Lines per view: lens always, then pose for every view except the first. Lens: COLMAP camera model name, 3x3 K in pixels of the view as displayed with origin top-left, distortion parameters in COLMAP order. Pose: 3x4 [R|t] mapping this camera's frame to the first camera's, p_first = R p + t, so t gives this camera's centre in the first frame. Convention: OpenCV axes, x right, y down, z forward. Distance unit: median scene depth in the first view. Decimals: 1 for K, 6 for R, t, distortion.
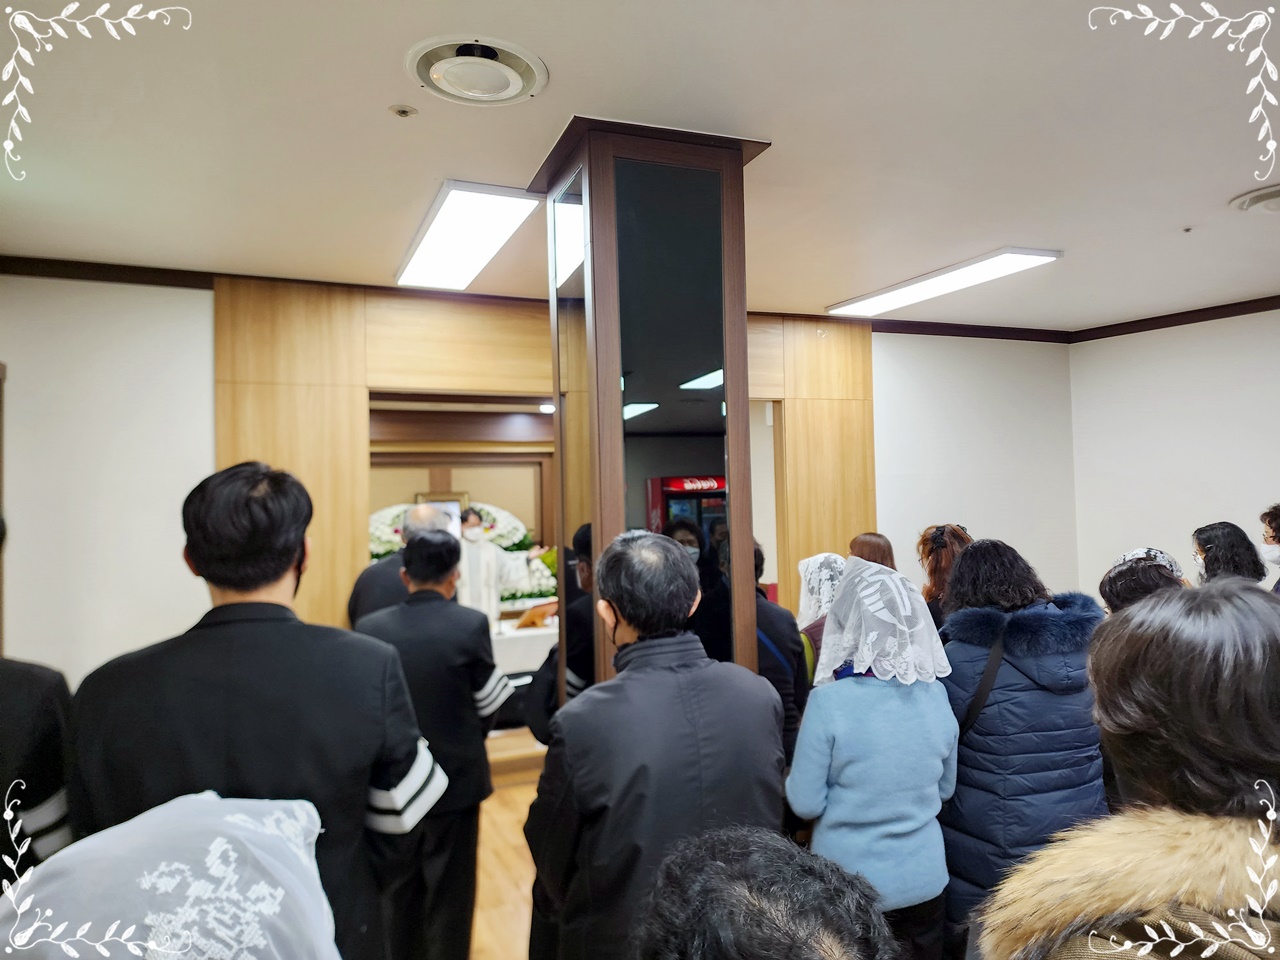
lens RADIAL K [[852.6, 0, 667.9], [0, 852.6, 474.3], [0, 0, 1]] dist [0.083996, -0.074178]
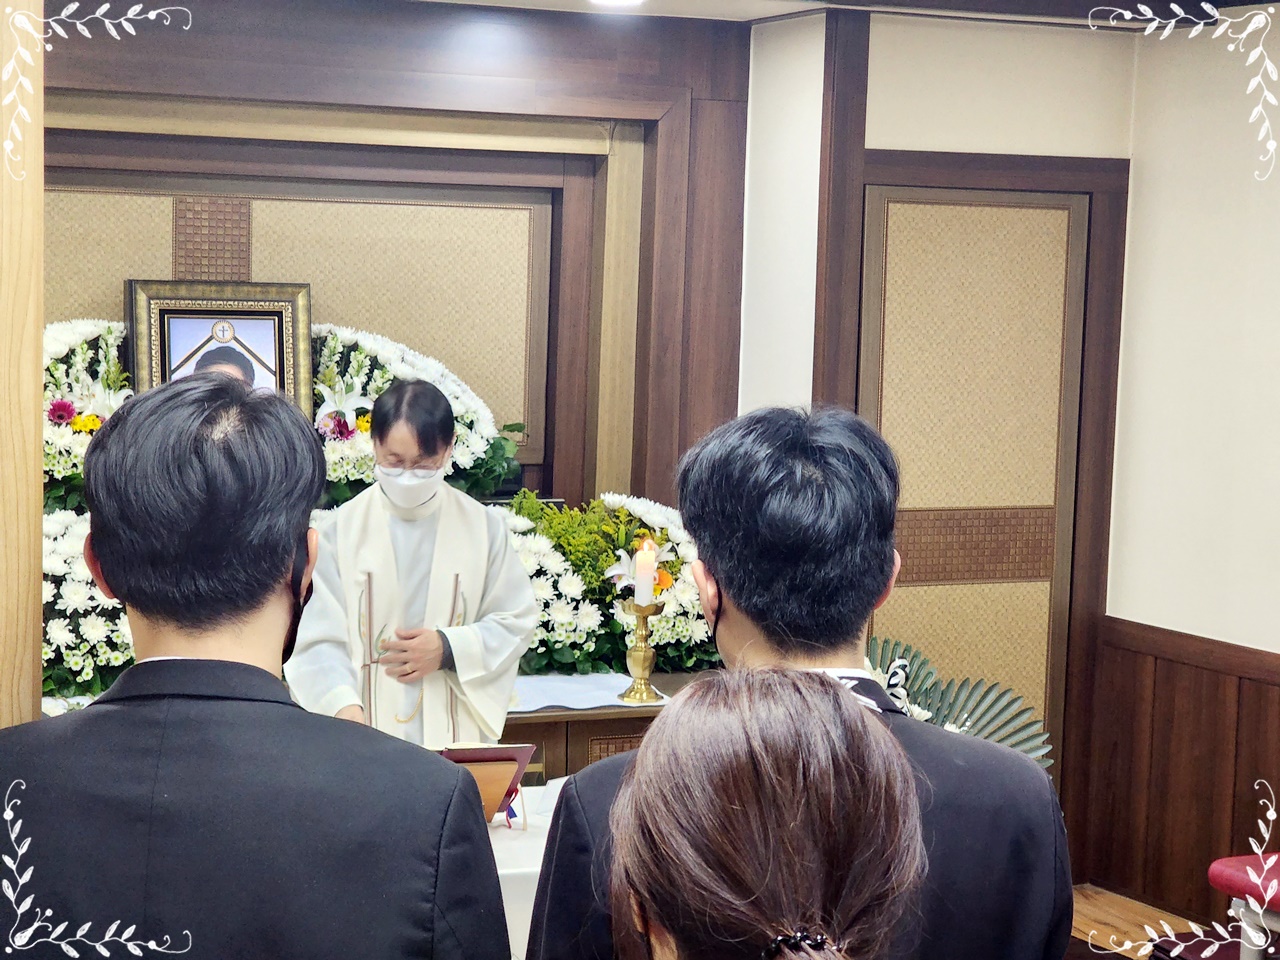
lens RADIAL K [[2459.4, 0, 718.4], [0, 2459.4, 499.2], [0, 0, 1]] dist [-0.026812, 0.000000]
pose [[0.998035, 0.059335, -0.020159, -0.247543], [-0.056503, 0.991165, 0.119995, -0.044264], [0.027101, -0.118620, 0.992570, 0.604837]]
